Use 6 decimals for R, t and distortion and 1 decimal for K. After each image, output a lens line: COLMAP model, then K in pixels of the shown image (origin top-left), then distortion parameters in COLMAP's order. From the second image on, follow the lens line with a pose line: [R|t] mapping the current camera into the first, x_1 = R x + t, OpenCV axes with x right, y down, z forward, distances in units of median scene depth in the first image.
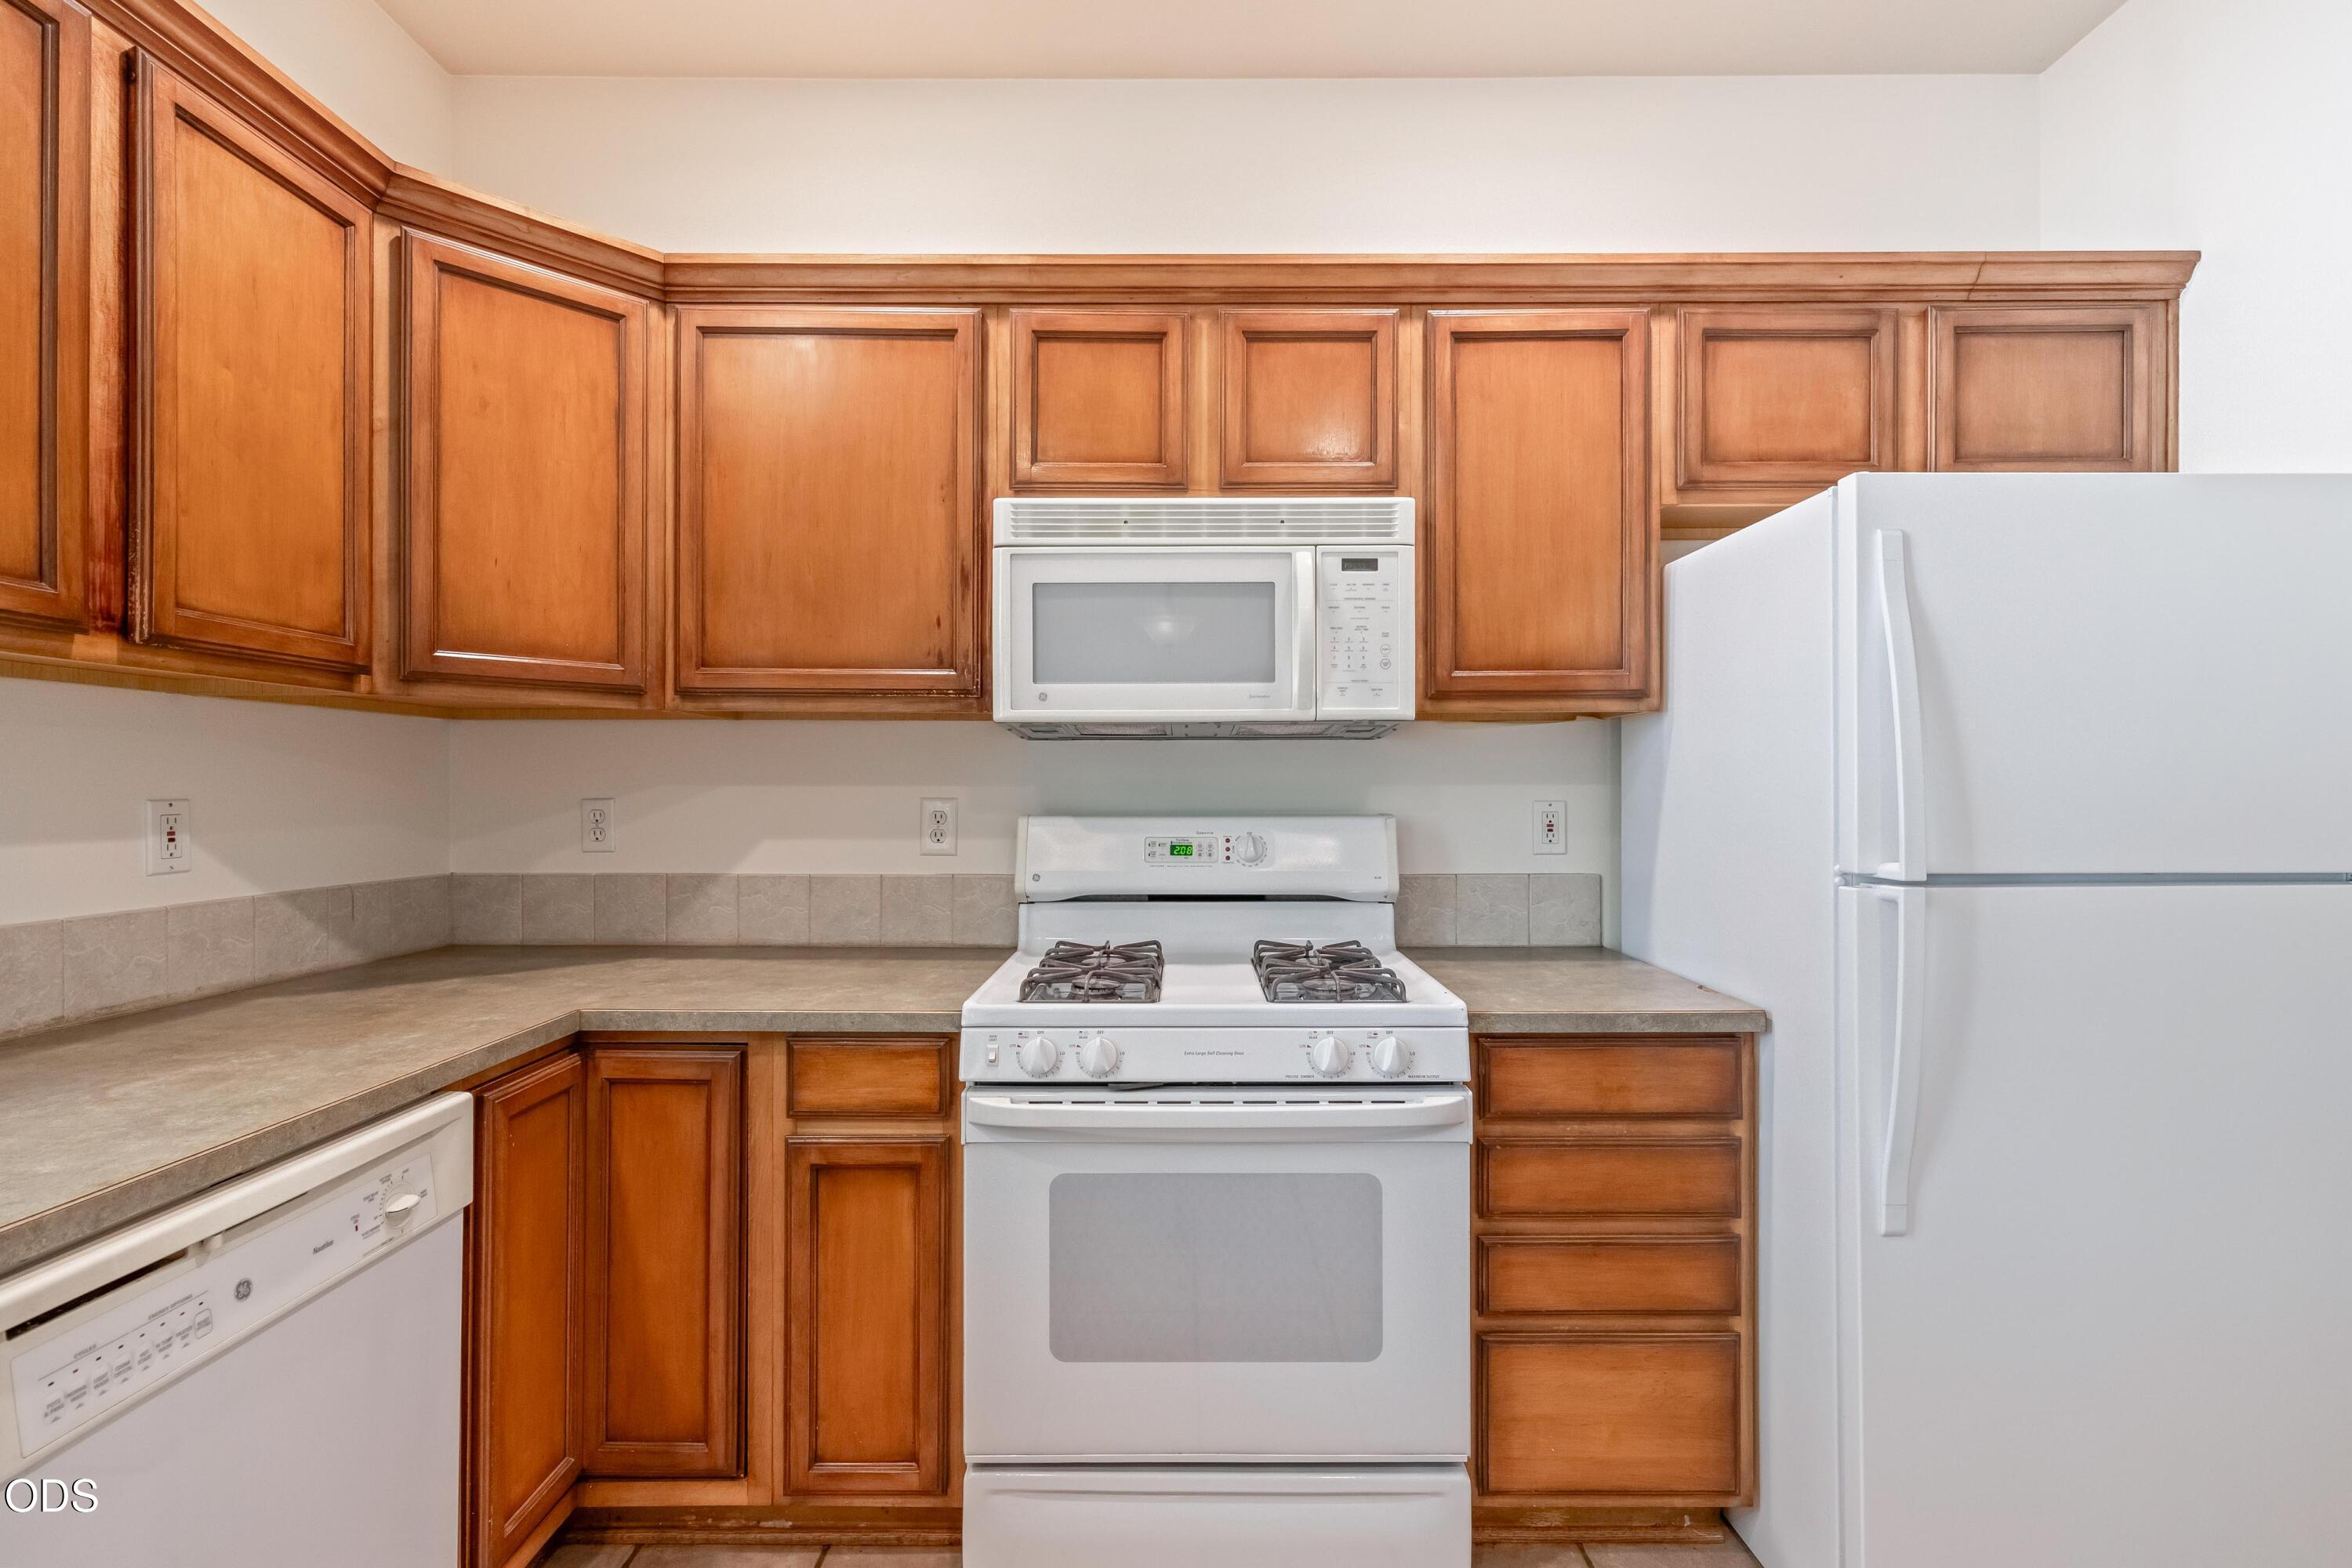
lens RADIAL K [[1067.7, 0, 1176.4], [0, 1067.7, 786.9], [0, 0, 1]] dist [0.001036, -0.000800]
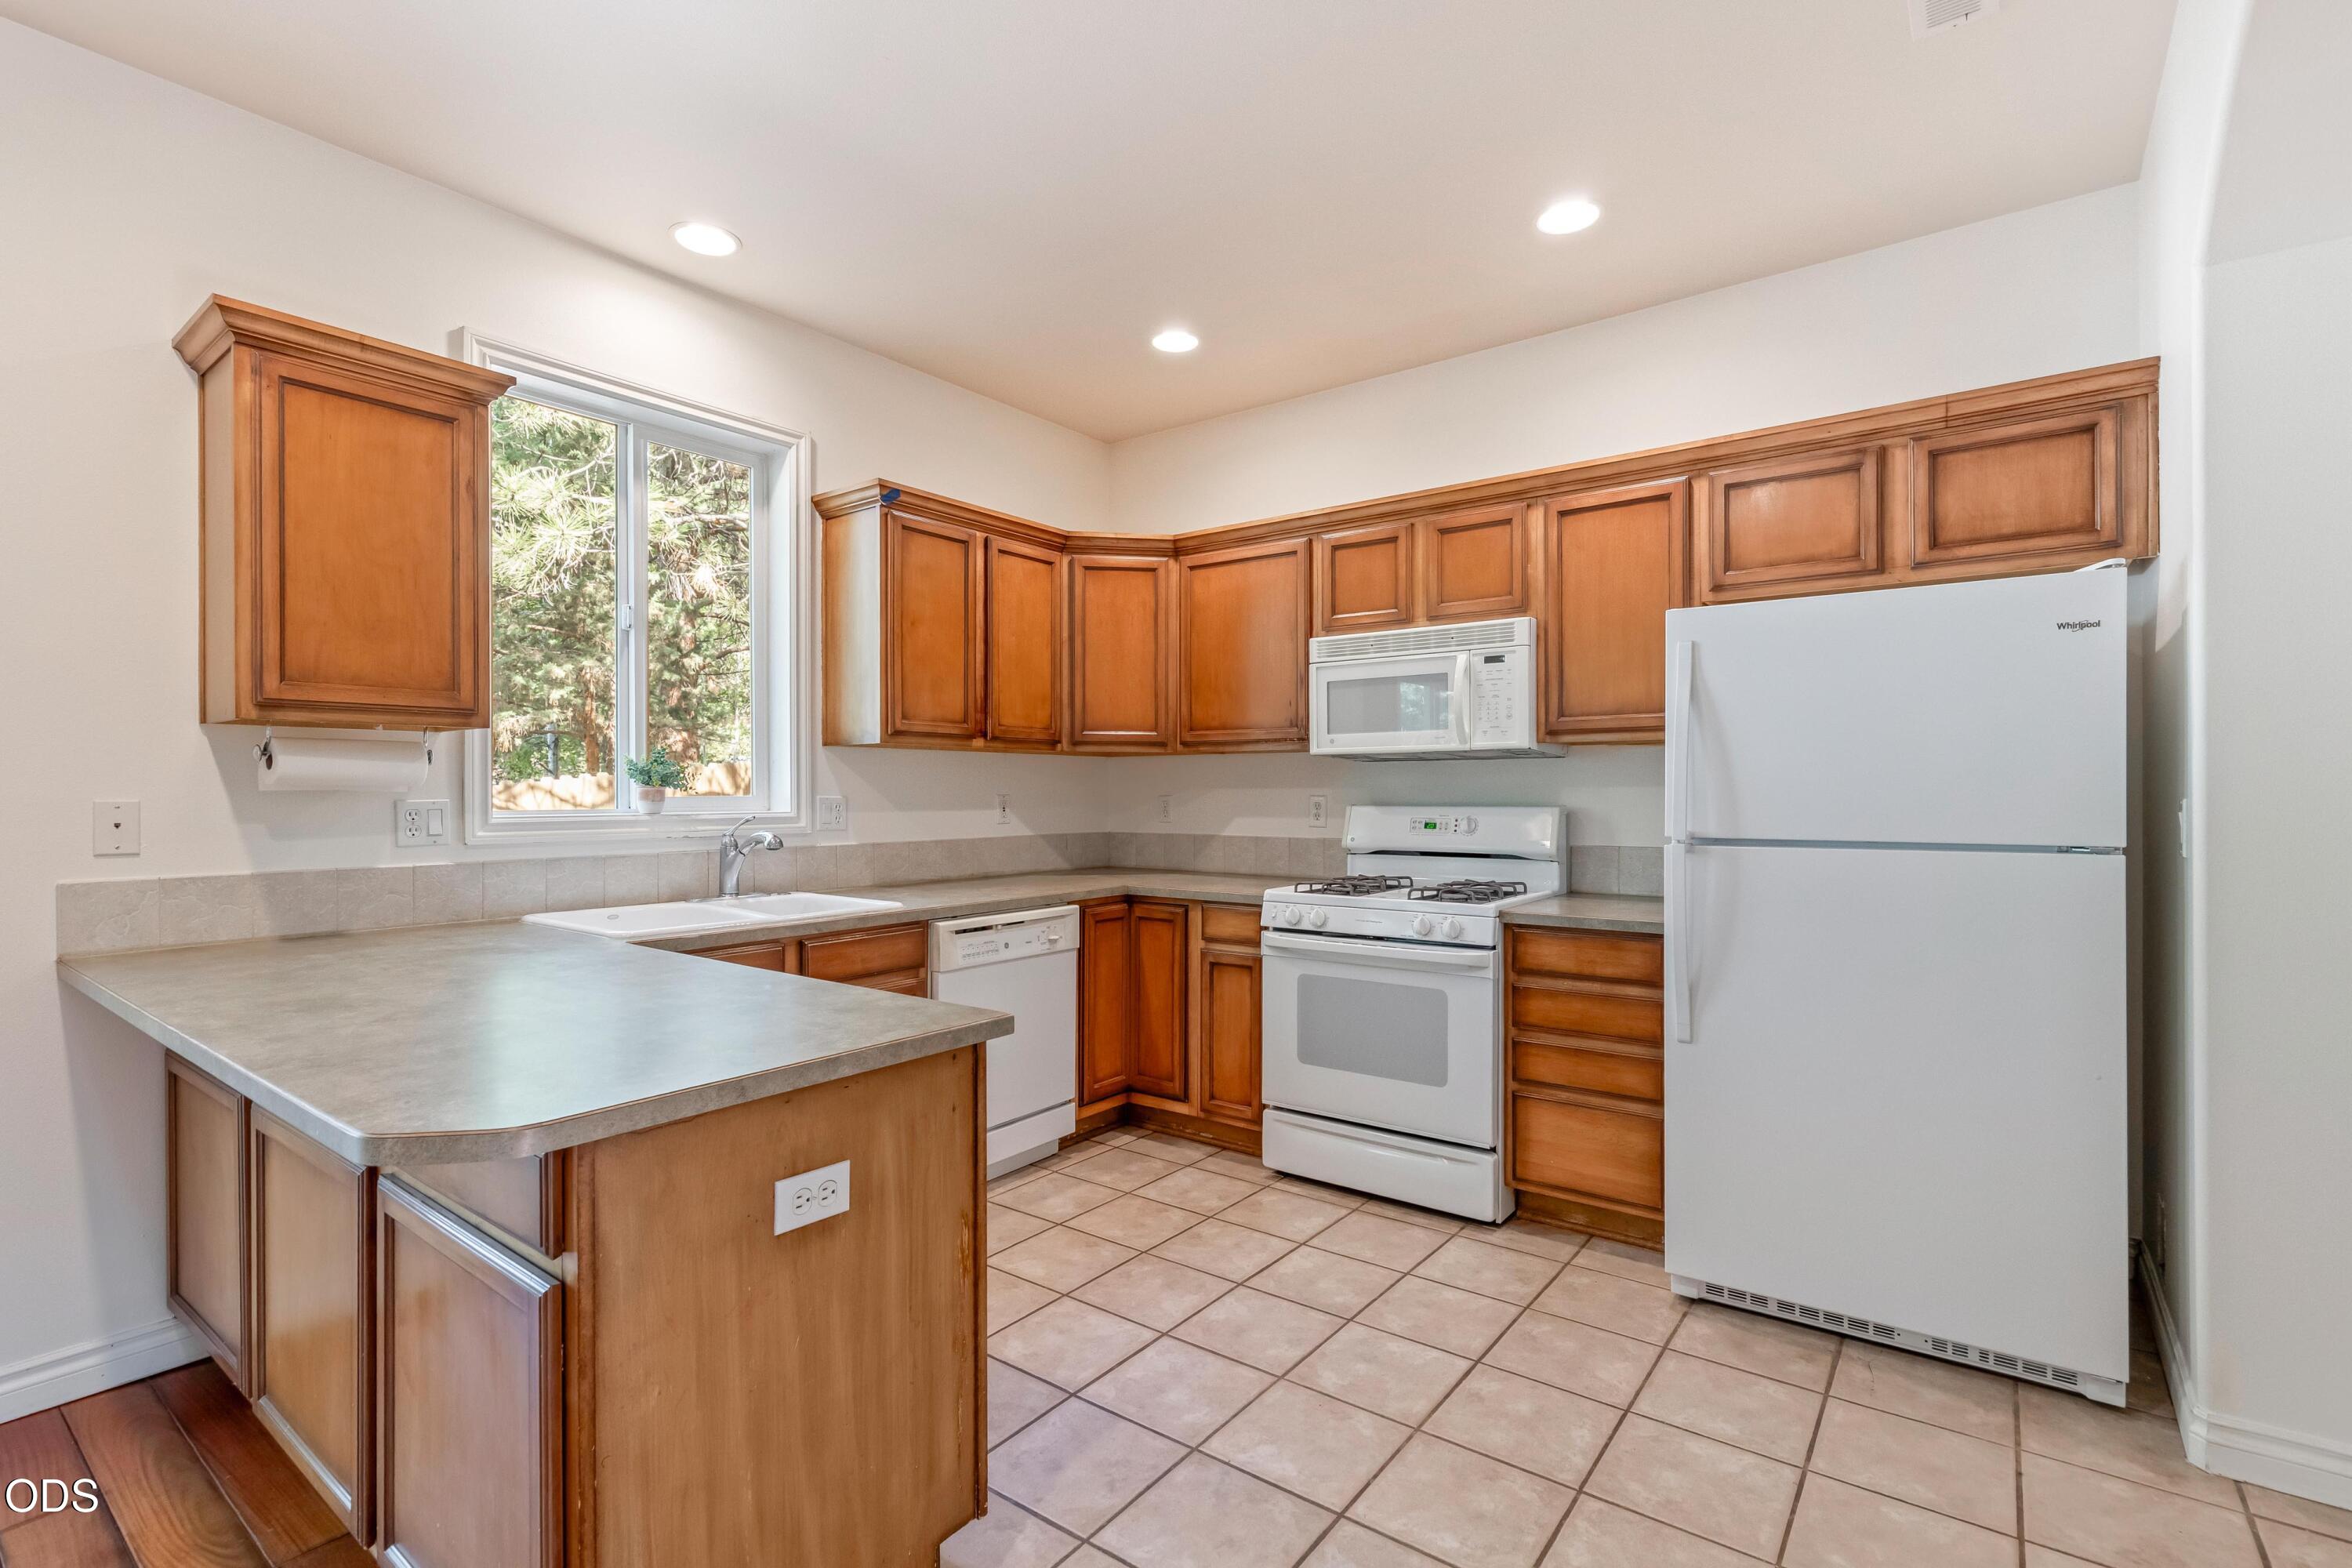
lens RADIAL K [[1067.7, 0, 1178.6], [0, 1067.7, 785.1], [0, 0, 1]] dist [0.001036, -0.000800]
pose [[0.801973, -0.004263, -0.597344, 0.796344], [0.002094, 0.999988, -0.004326, 0.001153], [0.597356, 0.002218, 0.801973, -0.690385]]
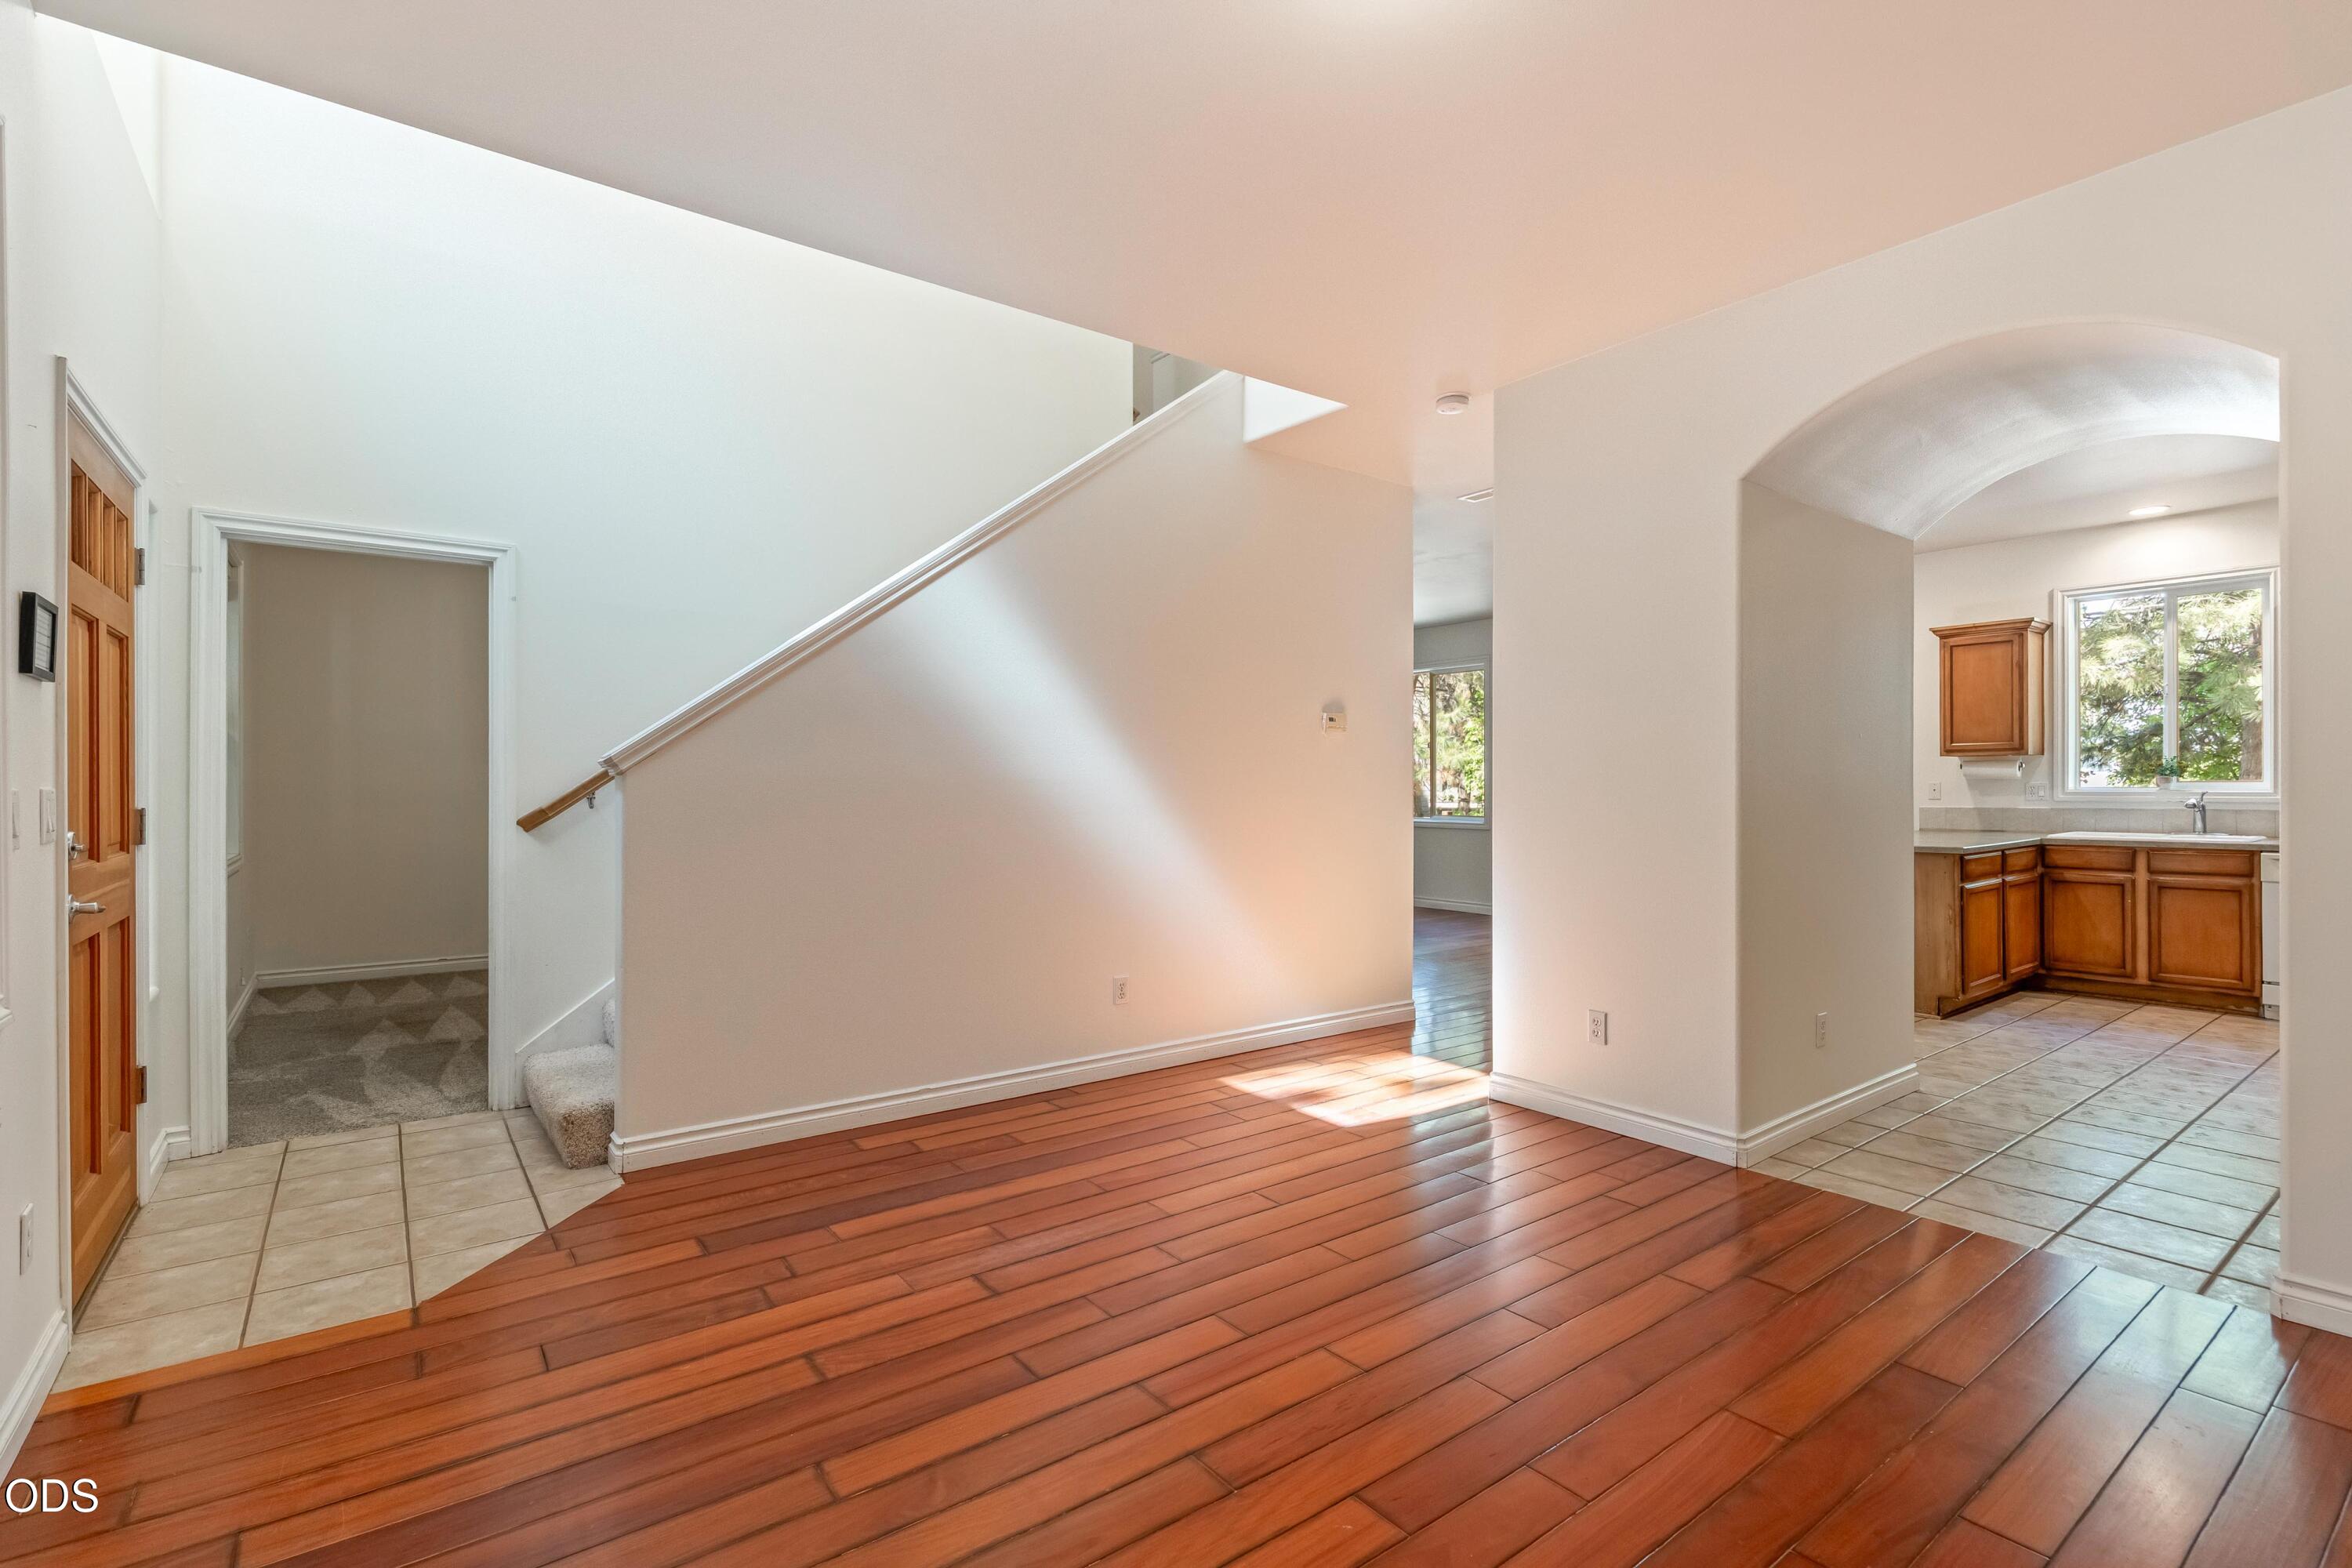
lens RADIAL K [[1067.7, 0, 1168.5], [0, 1067.7, 781.8], [0, 0, 1]] dist [0.001036, -0.000800]
pose [[0.542000, 0.000749, -0.840378, 0.787015], [-0.004004, 0.999991, -0.001691, 0.017917], [0.840369, 0.004281, 0.541997, -3.361715]]
